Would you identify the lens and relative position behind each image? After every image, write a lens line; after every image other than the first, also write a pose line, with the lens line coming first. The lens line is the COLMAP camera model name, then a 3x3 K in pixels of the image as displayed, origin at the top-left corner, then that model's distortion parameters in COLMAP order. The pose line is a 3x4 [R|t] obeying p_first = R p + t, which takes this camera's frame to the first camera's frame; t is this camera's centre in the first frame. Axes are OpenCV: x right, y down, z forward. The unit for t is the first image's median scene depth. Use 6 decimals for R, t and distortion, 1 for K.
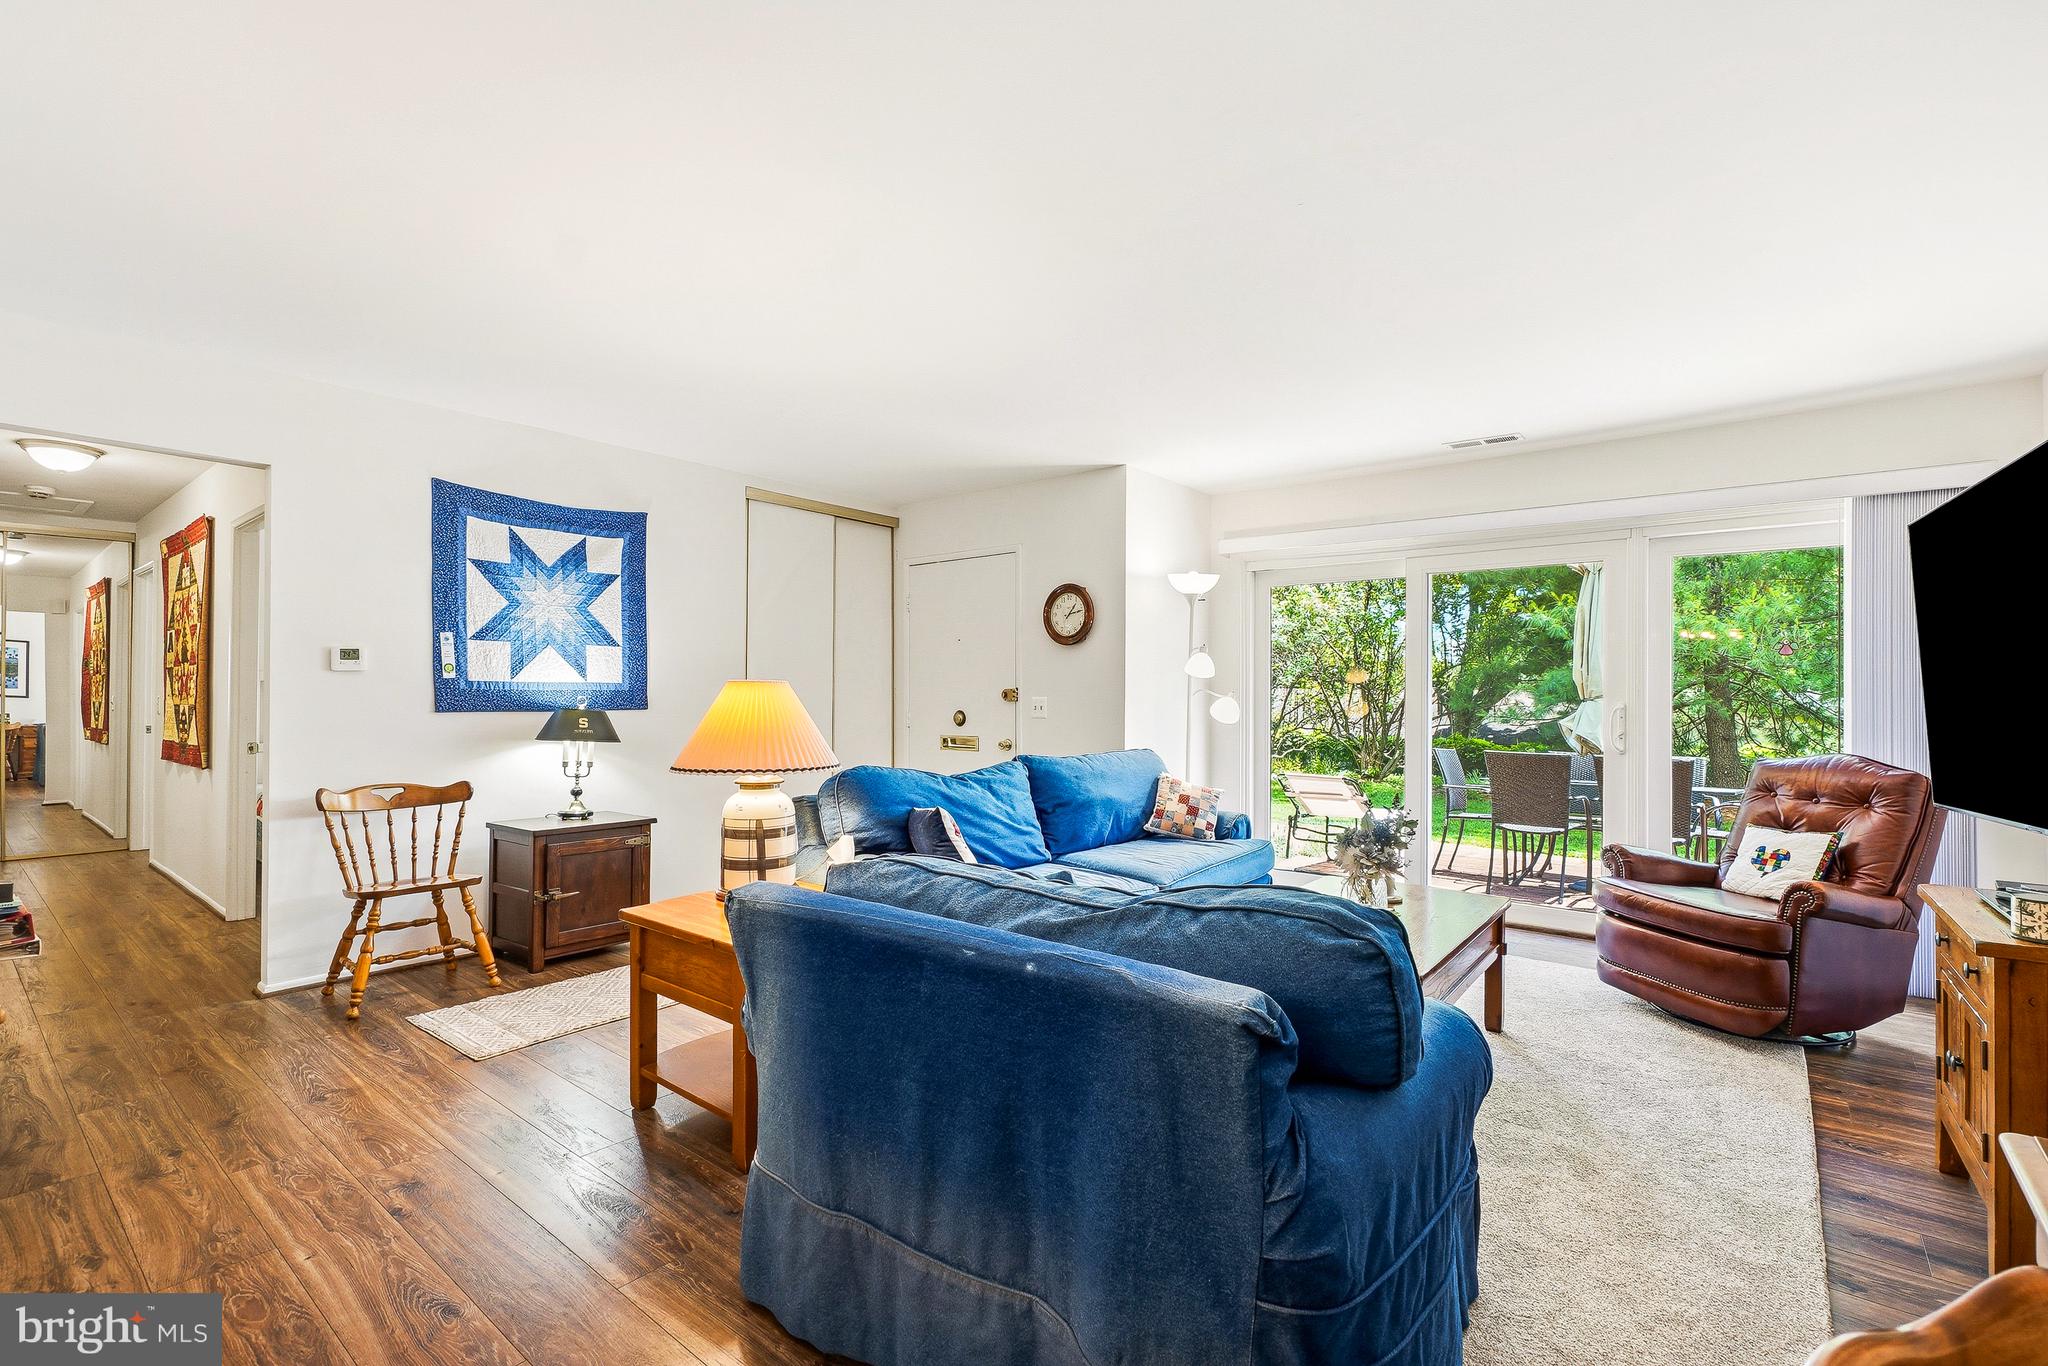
lens RADIAL K [[906.9, 0, 1045.7], [0, 906.9, 689.6], [0, 0, 1]] dist [-0.002270, -0.001924]
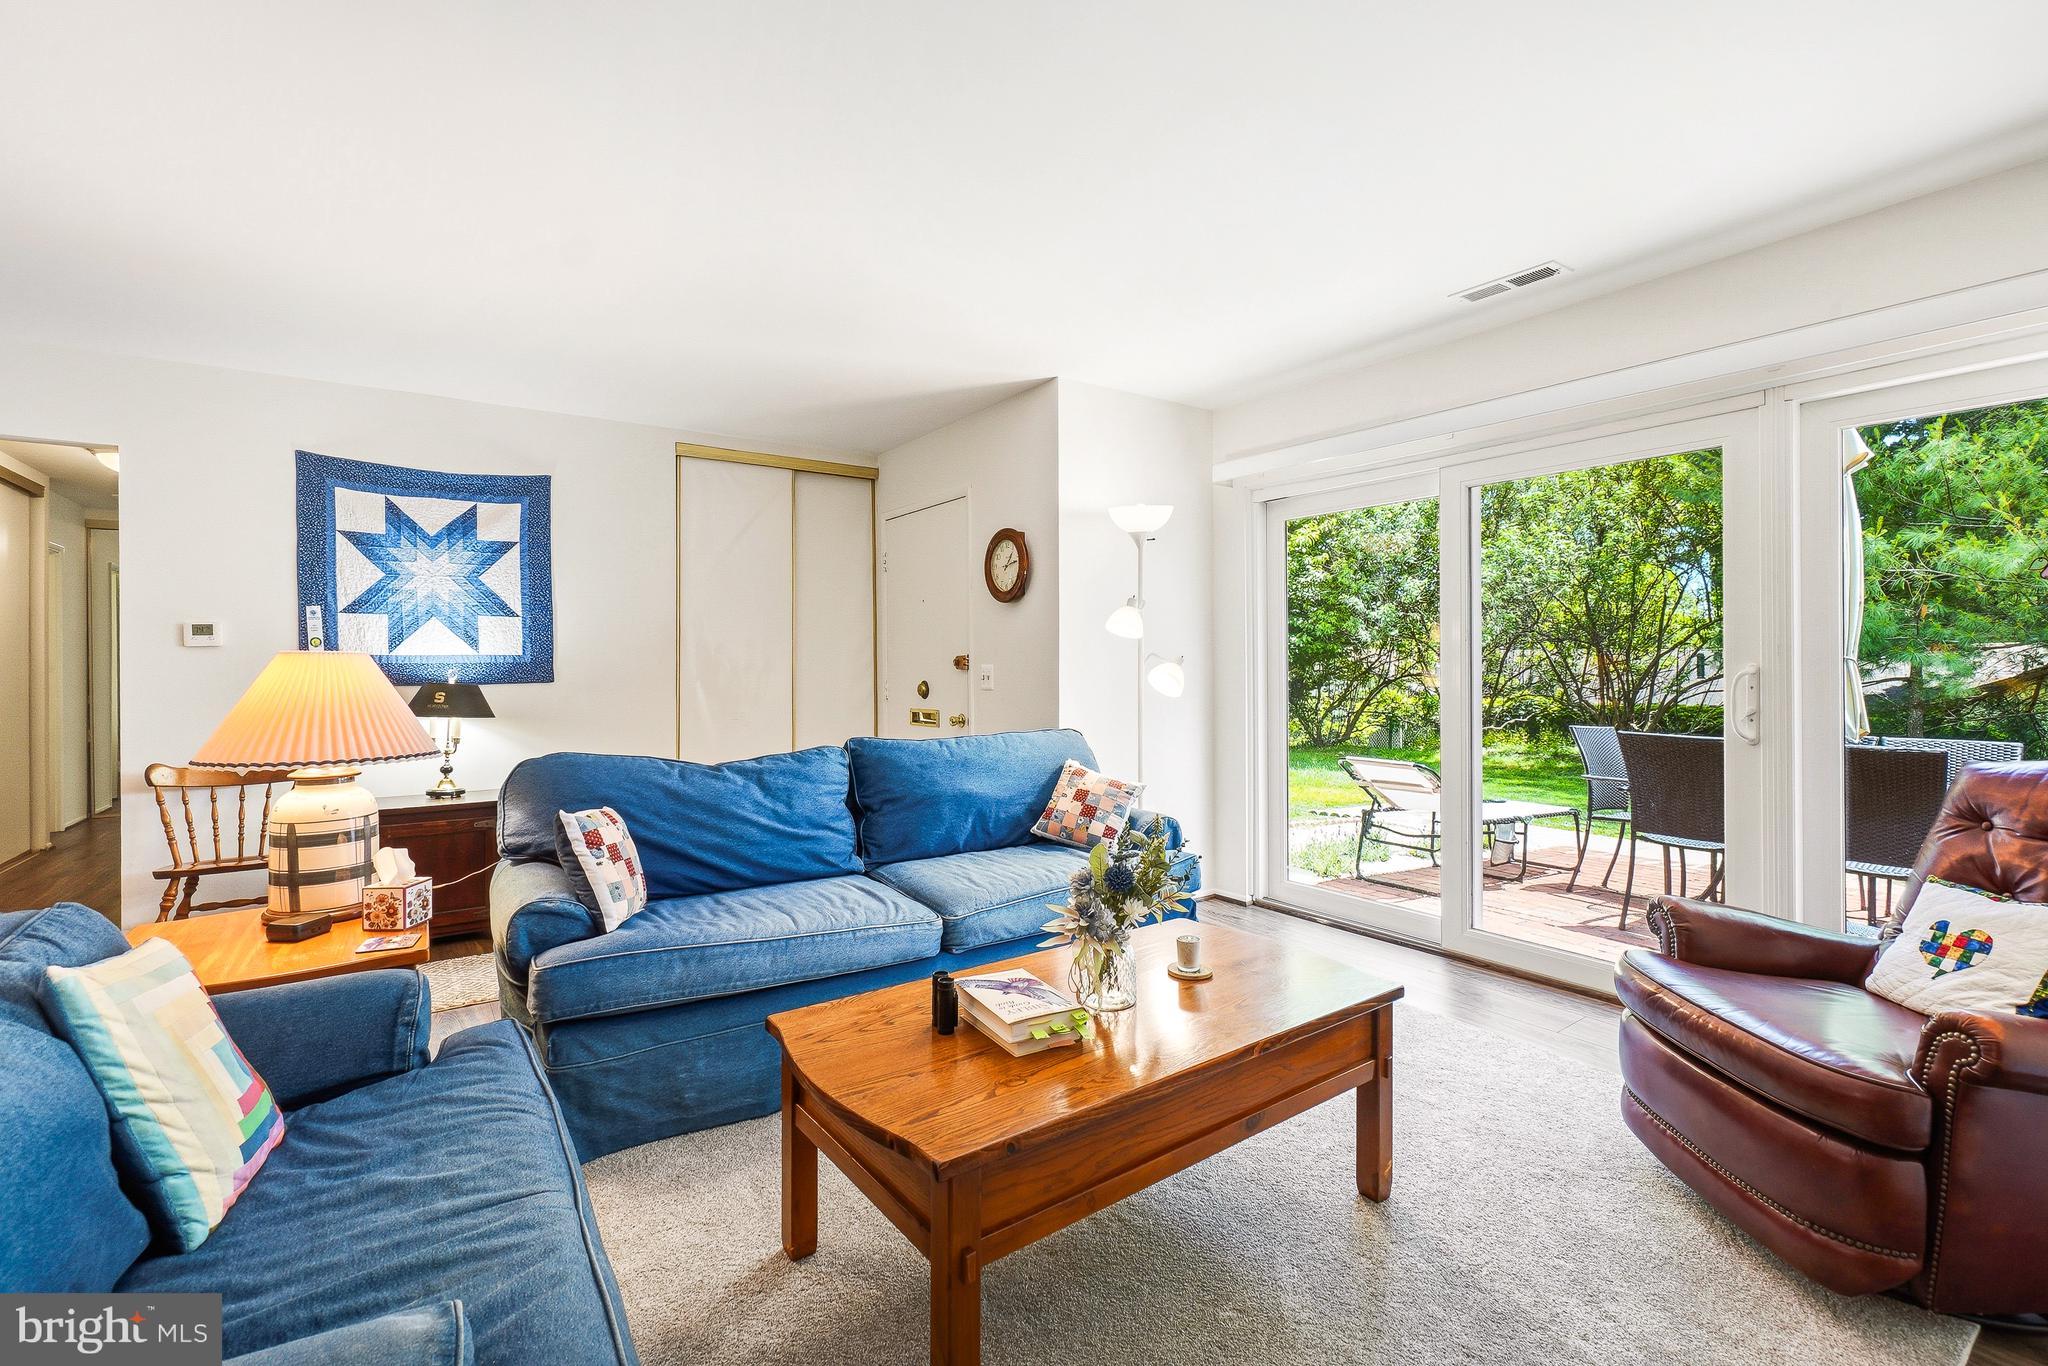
lens RADIAL K [[906.9, 0, 1032.7], [0, 906.9, 650.7], [0, 0, 1]] dist [-0.002270, -0.001924]
pose [[0.959219, -0.014650, -0.282284, 0.346087], [0.013317, 0.999889, -0.006640, 0.002101], [0.282350, 0.002610, 0.959308, 0.257623]]
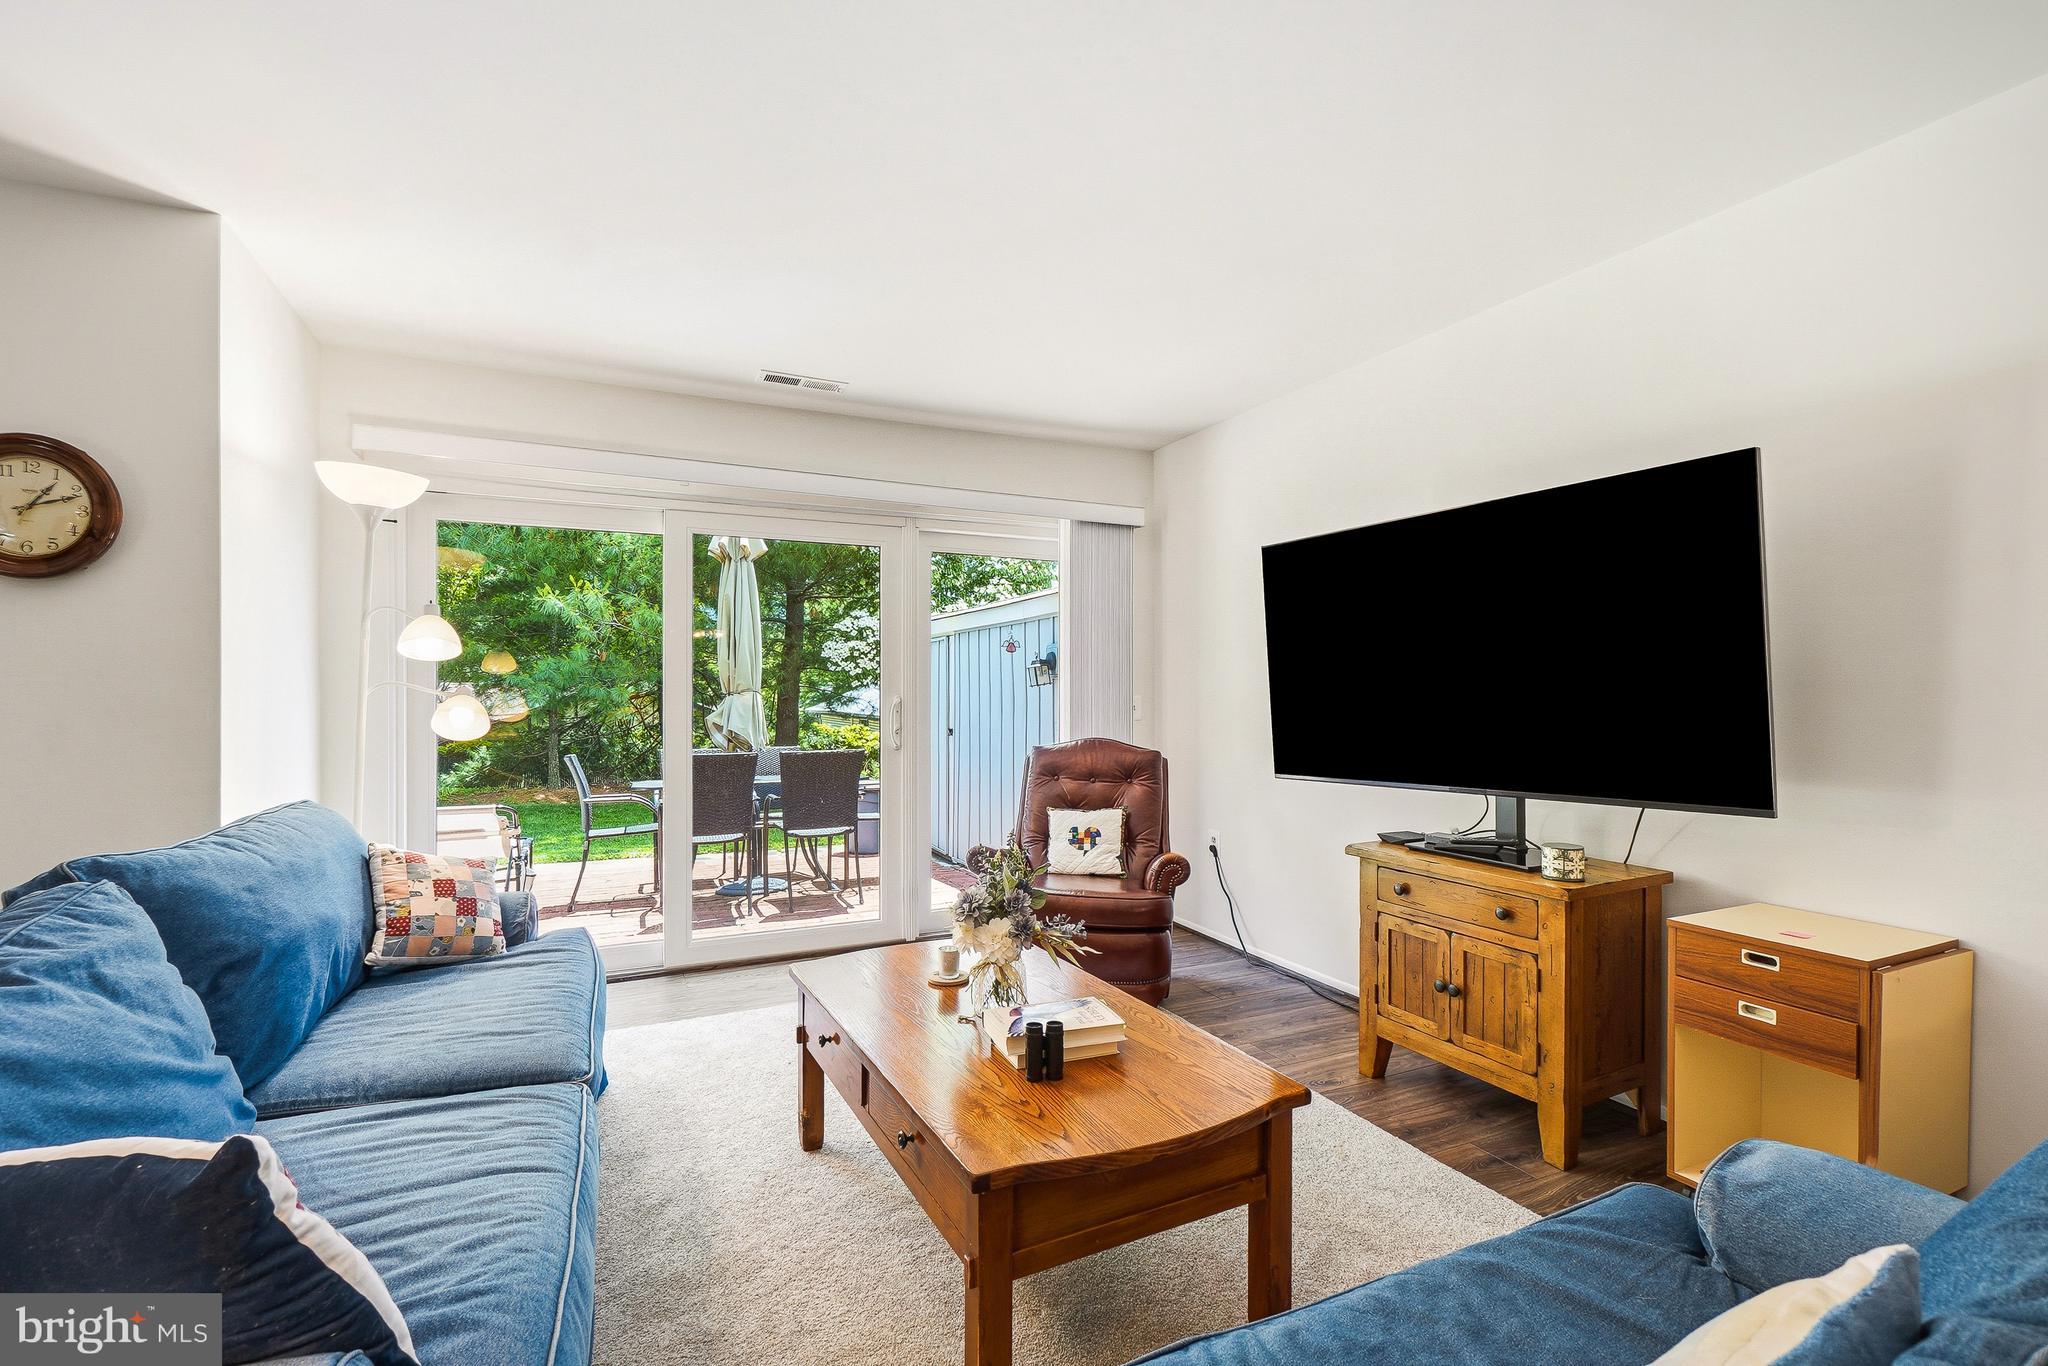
lens RADIAL K [[906.9, 0, 1013.8], [0, 906.9, 684.4], [0, 0, 1]] dist [-0.002270, -0.001924]
pose [[0.449410, -0.001368, 0.893324, -0.178278], [-0.002298, 0.999994, 0.002687, -0.000668], [-0.893323, -0.003260, 0.449404, 0.483033]]
